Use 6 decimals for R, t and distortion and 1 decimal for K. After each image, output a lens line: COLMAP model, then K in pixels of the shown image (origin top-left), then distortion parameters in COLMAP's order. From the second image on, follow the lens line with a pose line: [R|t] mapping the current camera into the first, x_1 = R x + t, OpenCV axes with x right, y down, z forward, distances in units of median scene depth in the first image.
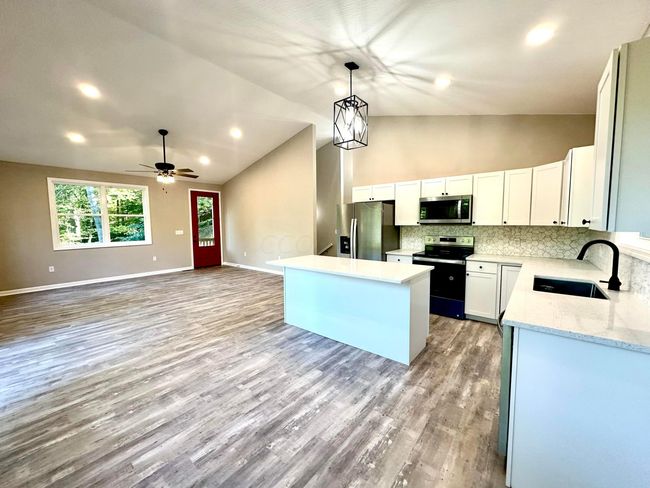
lens RADIAL K [[259.2, 0, 321.9], [0, 259.2, 245.0], [0, 0, 1]] dist [-0.002120, 0.000226]
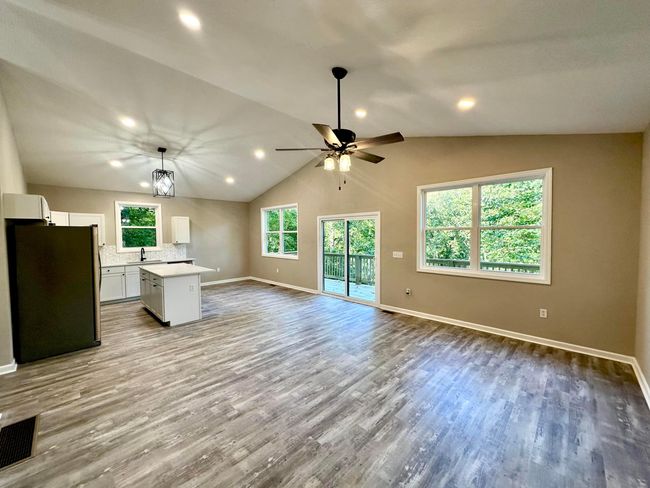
lens RADIAL K [[259.2, 0, 323.7], [0, 259.2, 242.9], [0, 0, 1]] dist [-0.002120, 0.000226]
pose [[-0.996669, 0.014187, 0.080314, -0.953984], [0.023802, 0.992482, 0.120053, -0.251429], [-0.078007, 0.121565, -0.989513, 2.400304]]
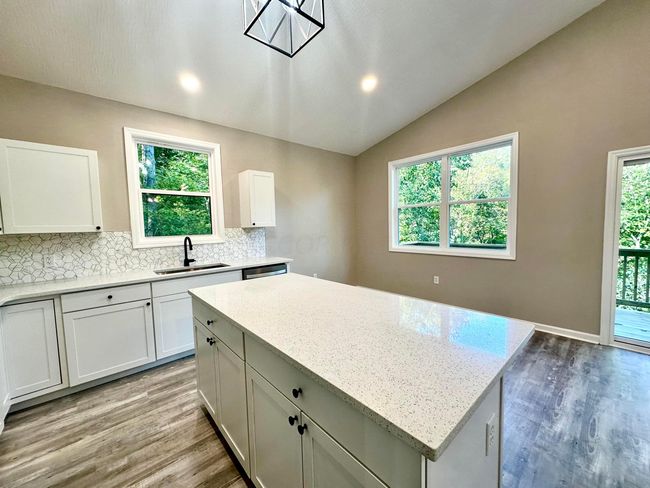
lens RADIAL K [[259.2, 0, 321.8], [0, 259.2, 244.6], [0, 0, 1]] dist [-0.002120, 0.000226]
pose [[-0.987558, 0.021716, 0.155747, -0.003917], [0.046345, 0.986622, 0.156297, -0.100442], [-0.150269, 0.161570, -0.975353, 1.351017]]
